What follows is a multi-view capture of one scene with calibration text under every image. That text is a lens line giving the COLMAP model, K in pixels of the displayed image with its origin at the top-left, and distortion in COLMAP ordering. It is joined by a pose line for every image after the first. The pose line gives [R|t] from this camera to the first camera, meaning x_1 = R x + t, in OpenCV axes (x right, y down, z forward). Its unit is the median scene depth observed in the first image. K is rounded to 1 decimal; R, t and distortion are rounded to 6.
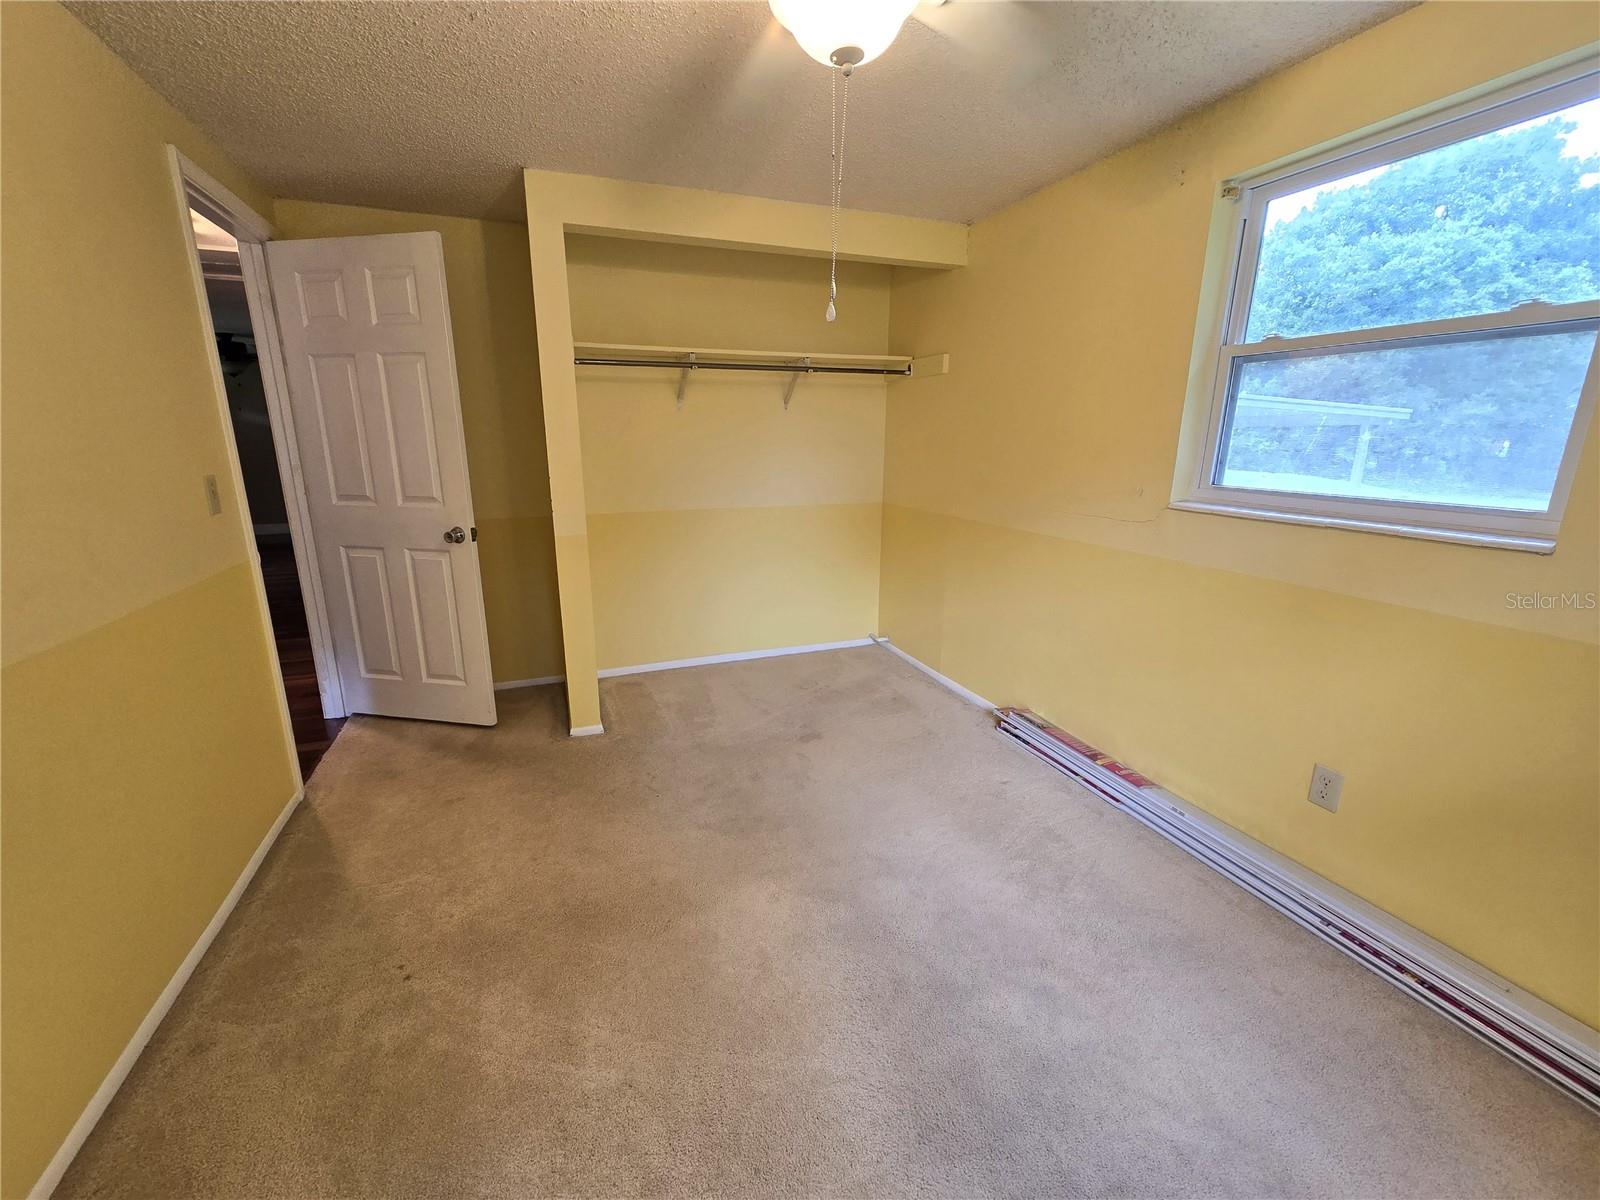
lens RADIAL K [[657.7, 0, 790.6], [0, 657.7, 600.1], [0, 0, 1]] dist [0.002562, 0.000165]
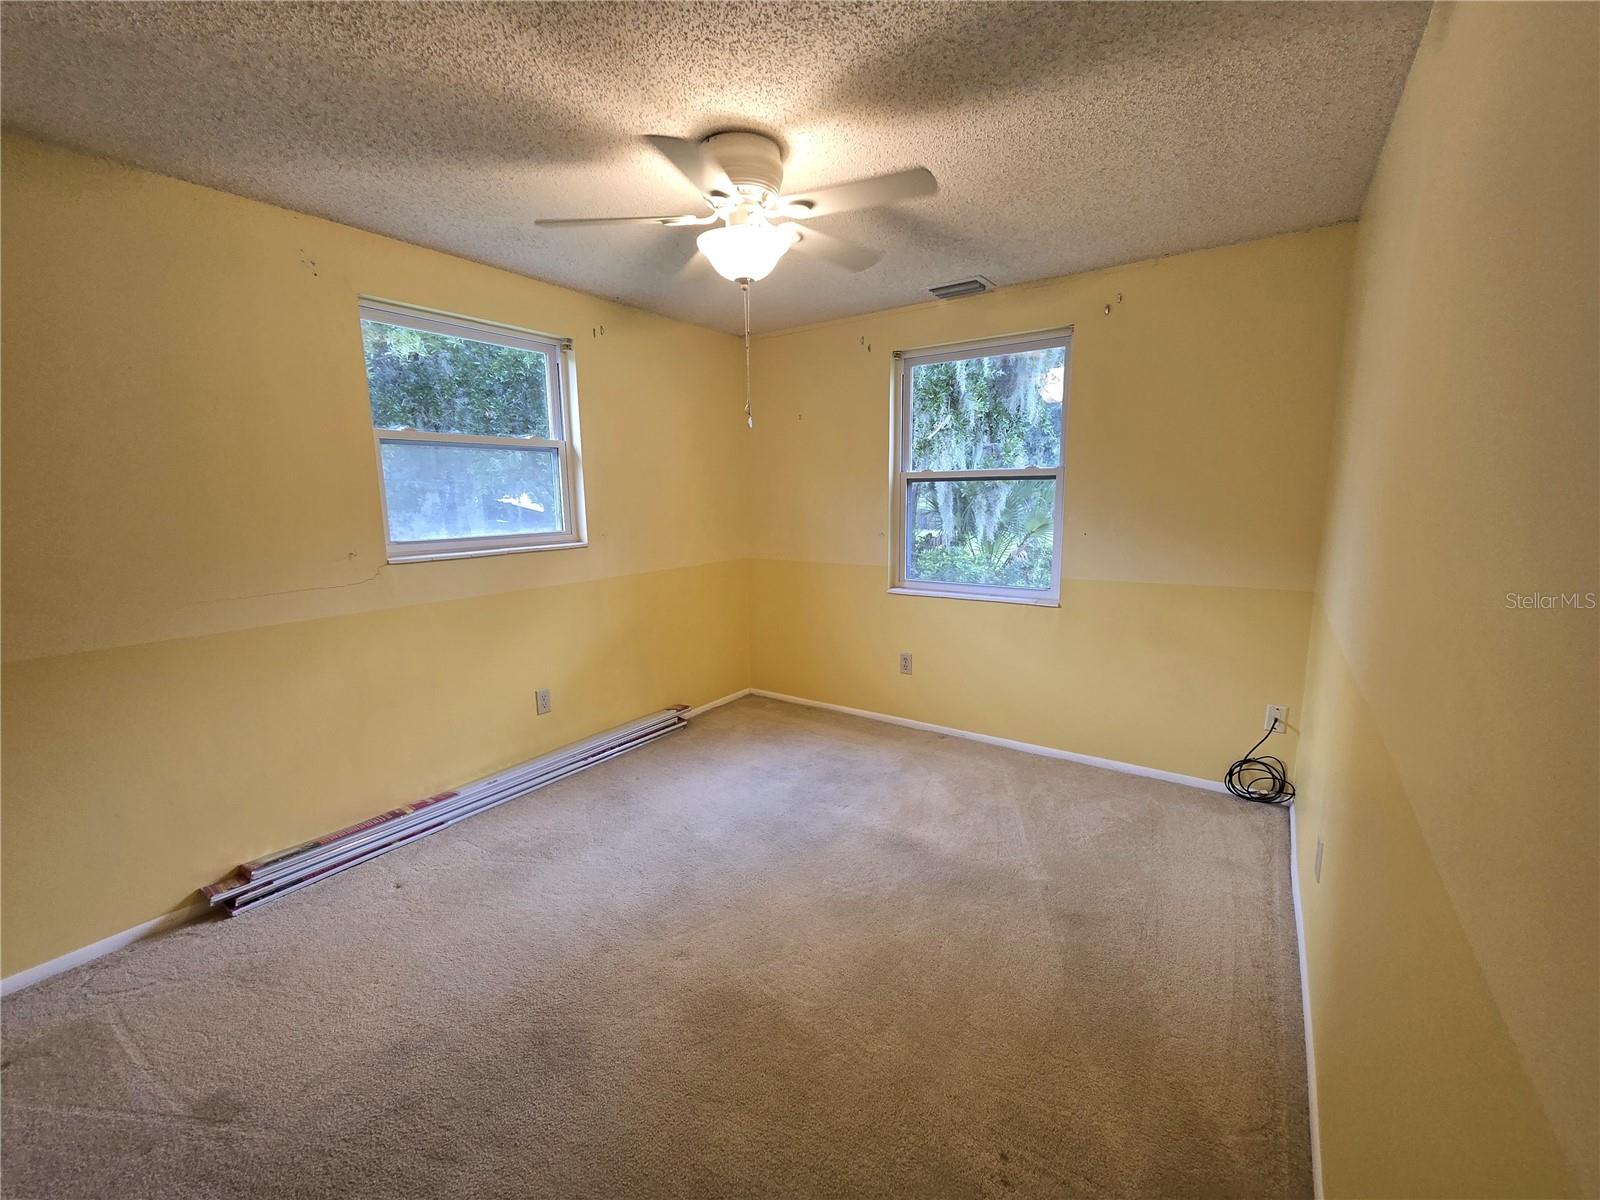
lens RADIAL K [[657.7, 0, 790.6], [0, 657.7, 600.1], [0, 0, 1]] dist [0.002562, 0.000165]
pose [[-0.554354, -0.126888, 0.822552, -0.698004], [0.219513, 0.931024, 0.291560, -0.242281], [-0.802811, 0.342189, -0.488264, 0.939040]]
